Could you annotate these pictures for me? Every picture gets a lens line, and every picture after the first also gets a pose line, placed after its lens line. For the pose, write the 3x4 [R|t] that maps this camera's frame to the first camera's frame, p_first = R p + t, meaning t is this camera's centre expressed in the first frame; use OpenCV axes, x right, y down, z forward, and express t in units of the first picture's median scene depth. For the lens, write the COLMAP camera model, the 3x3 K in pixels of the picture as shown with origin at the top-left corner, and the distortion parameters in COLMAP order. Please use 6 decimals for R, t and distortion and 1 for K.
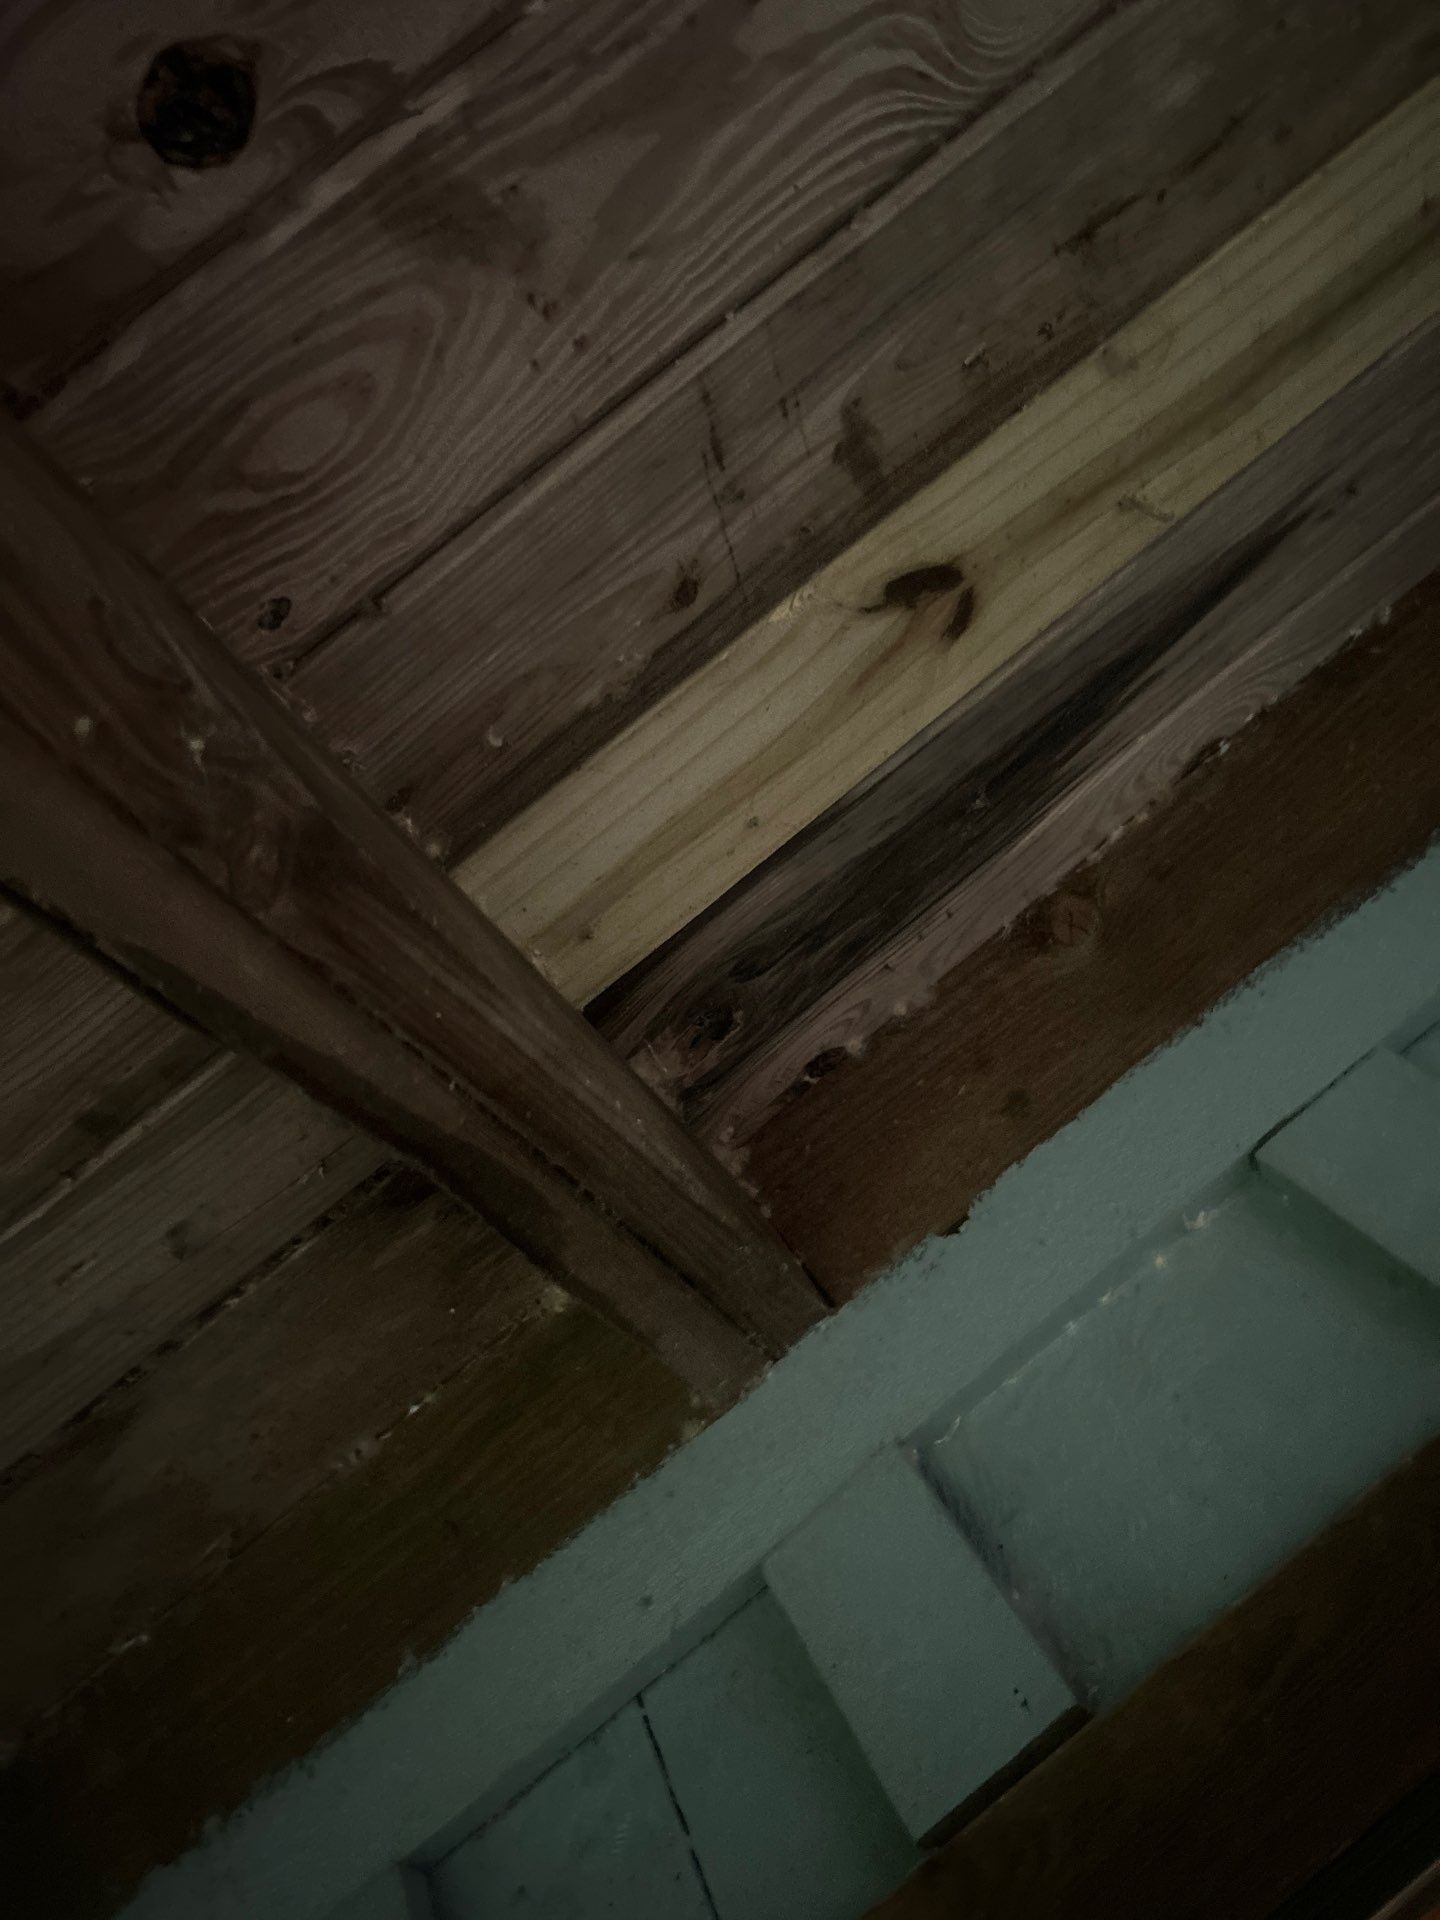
lens RADIAL K [[1480.8, 0, 719.8], [0, 1480.8, 984.5], [0, 0, 1]] dist [0.050357, -0.050630]
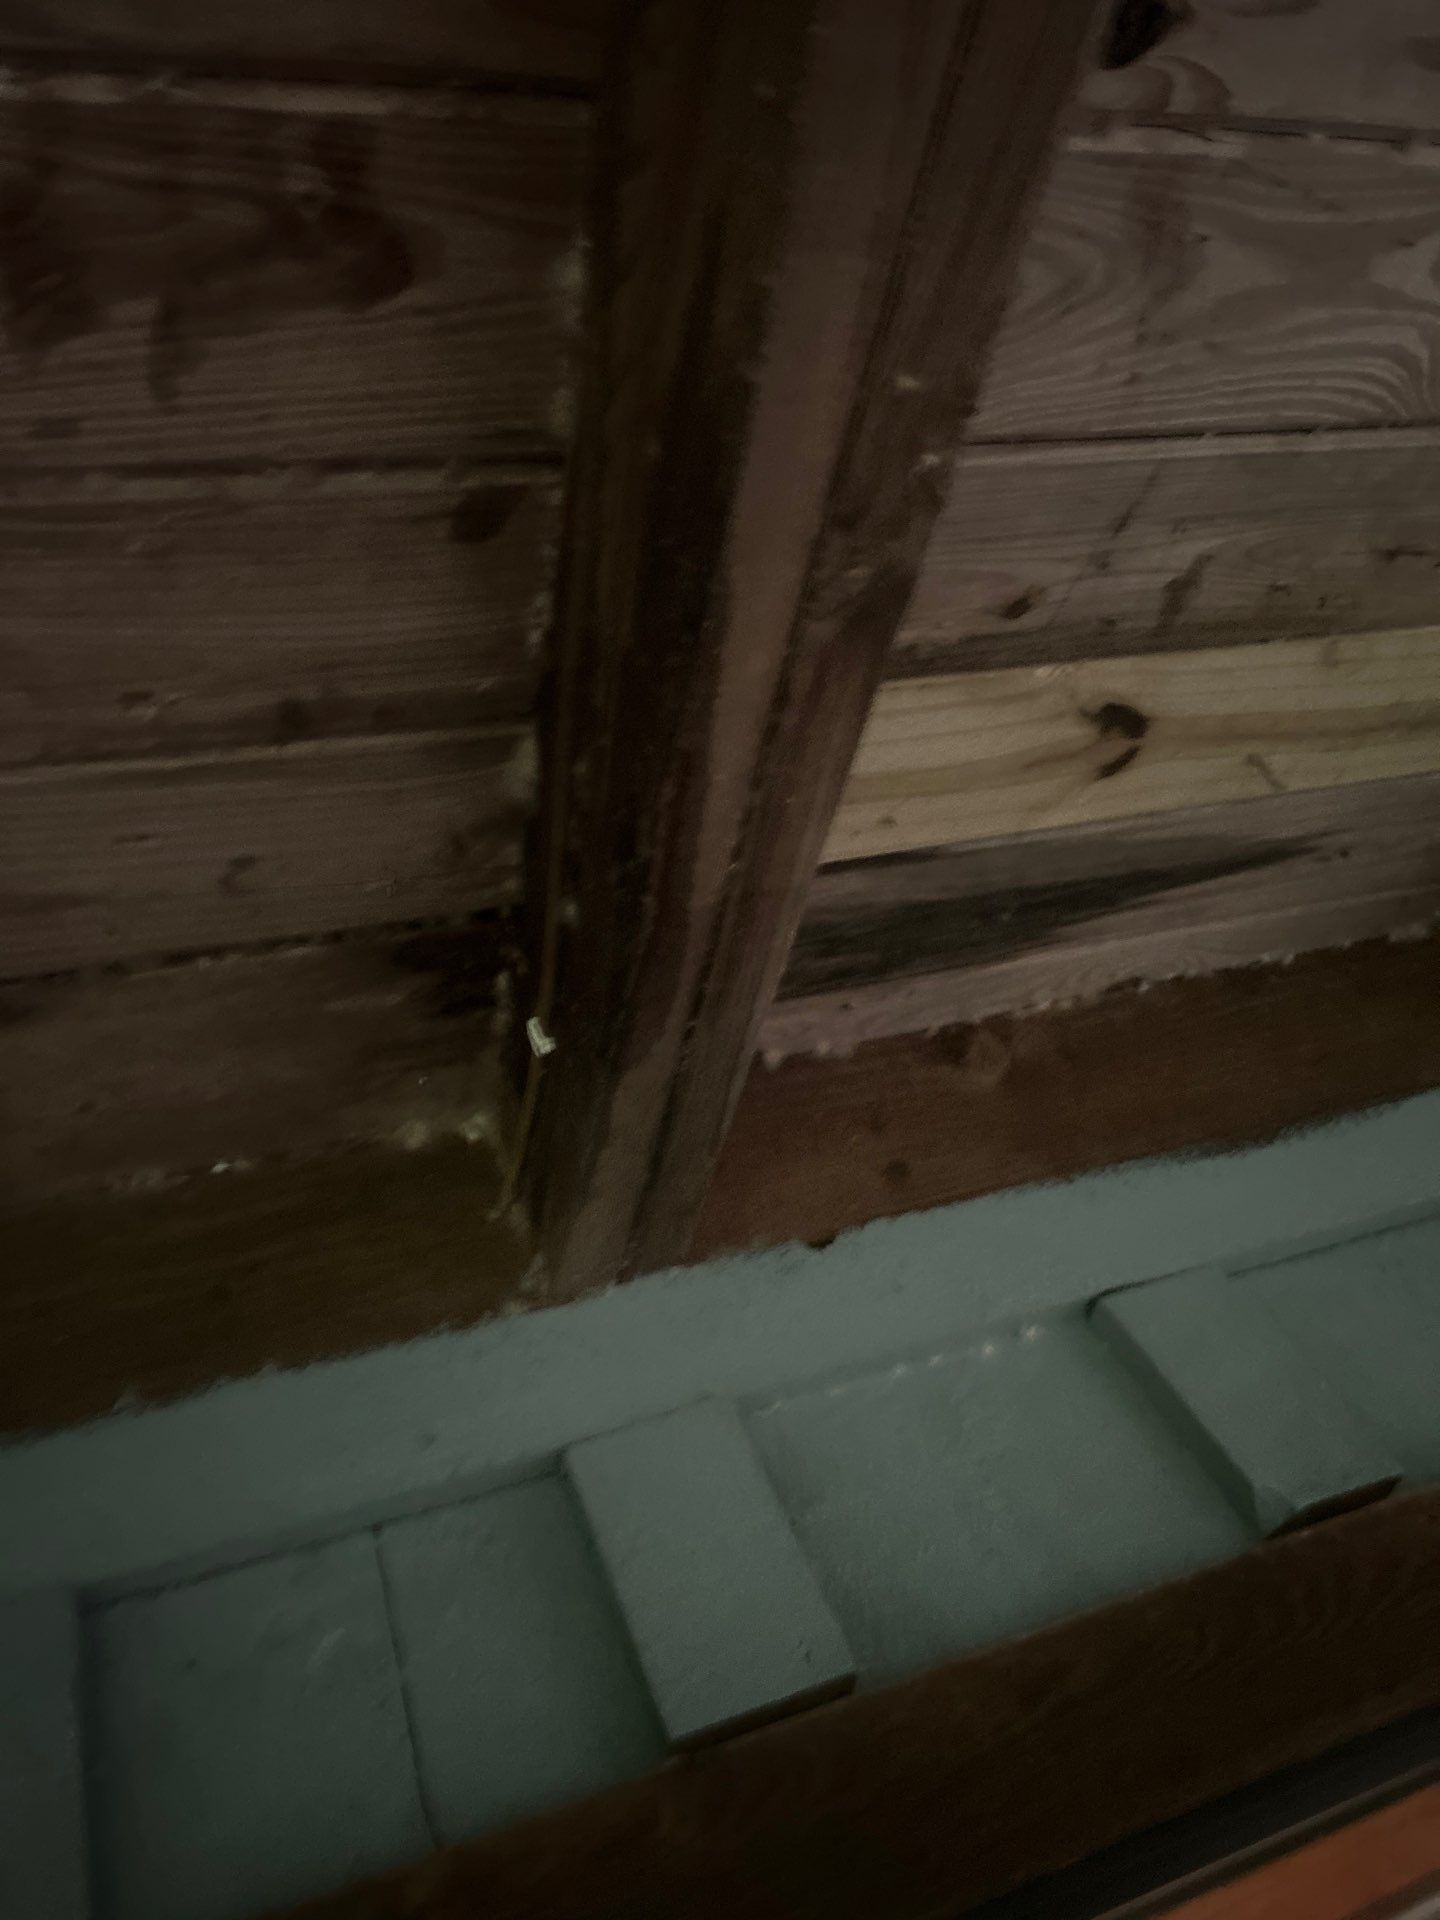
lens RADIAL K [[1470.6, 0, 720.0], [0, 1470.6, 960.0], [0, 0, 1]] dist [0.051892, -0.059090]
pose [[0.822176, 0.502673, 0.267107, -0.338749], [-0.470025, 0.864195, -0.179568, 0.248144], [-0.321096, 0.022089, 0.946789, 0.015880]]
